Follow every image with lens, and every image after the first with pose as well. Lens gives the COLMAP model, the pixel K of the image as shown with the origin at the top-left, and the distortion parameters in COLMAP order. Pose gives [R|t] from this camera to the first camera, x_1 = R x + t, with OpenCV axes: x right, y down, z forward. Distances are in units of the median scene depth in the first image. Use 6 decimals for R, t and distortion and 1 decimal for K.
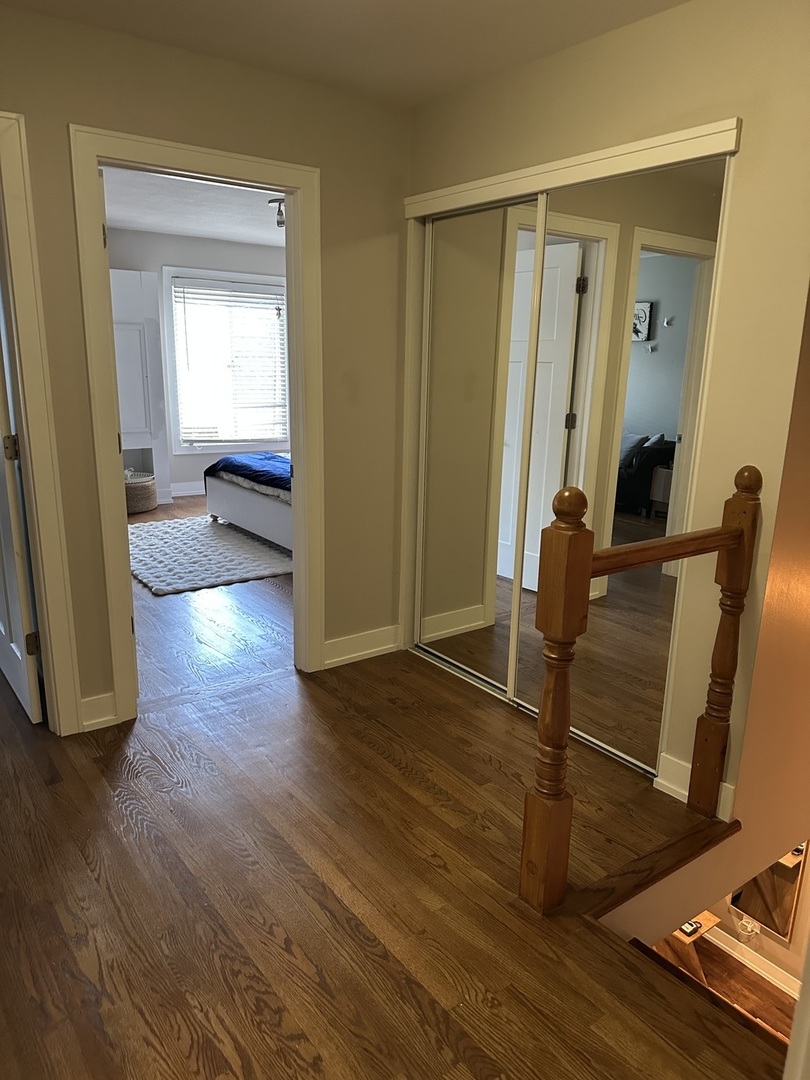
lens RADIAL K [[754.6, 0, 408.3], [0, 754.6, 545.9], [0, 0, 1]] dist [0.152818, -0.273195]
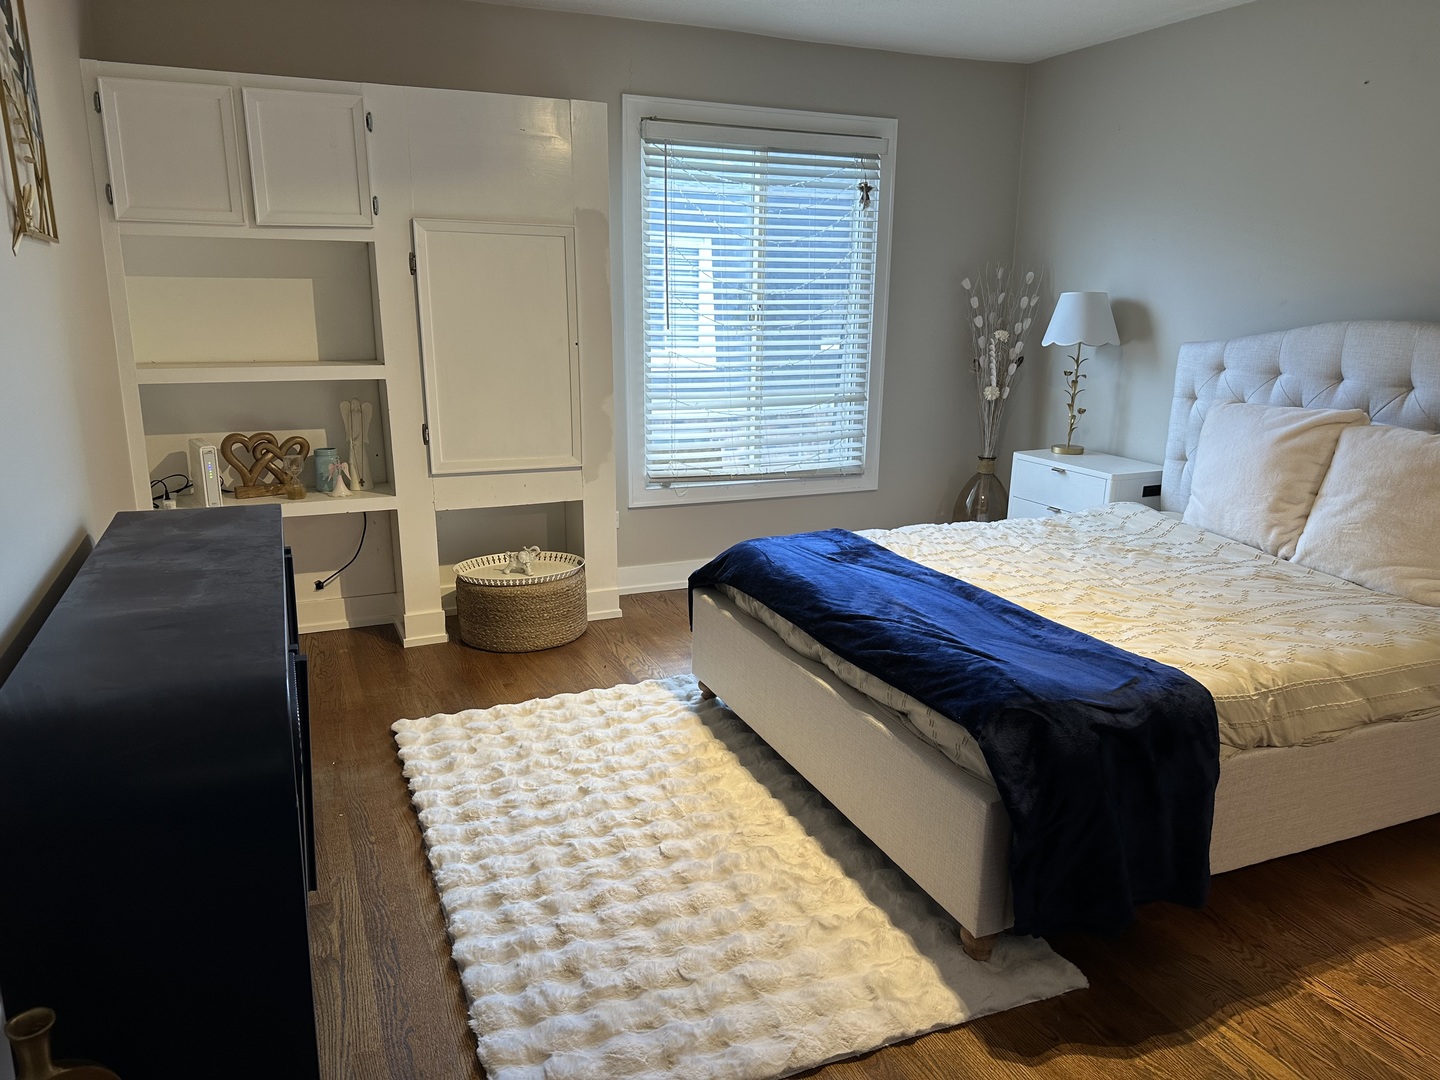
lens RADIAL K [[1006.2, 0, 731.9], [0, 1006.2, 537.8], [0, 0, 1]] dist [0.152818, -0.273195]
pose [[0.976199, 0.039731, -0.213205, -0.131092], [-0.042507, 0.999060, -0.008453, -0.113855], [0.212669, 0.017314, 0.976971, 0.476607]]
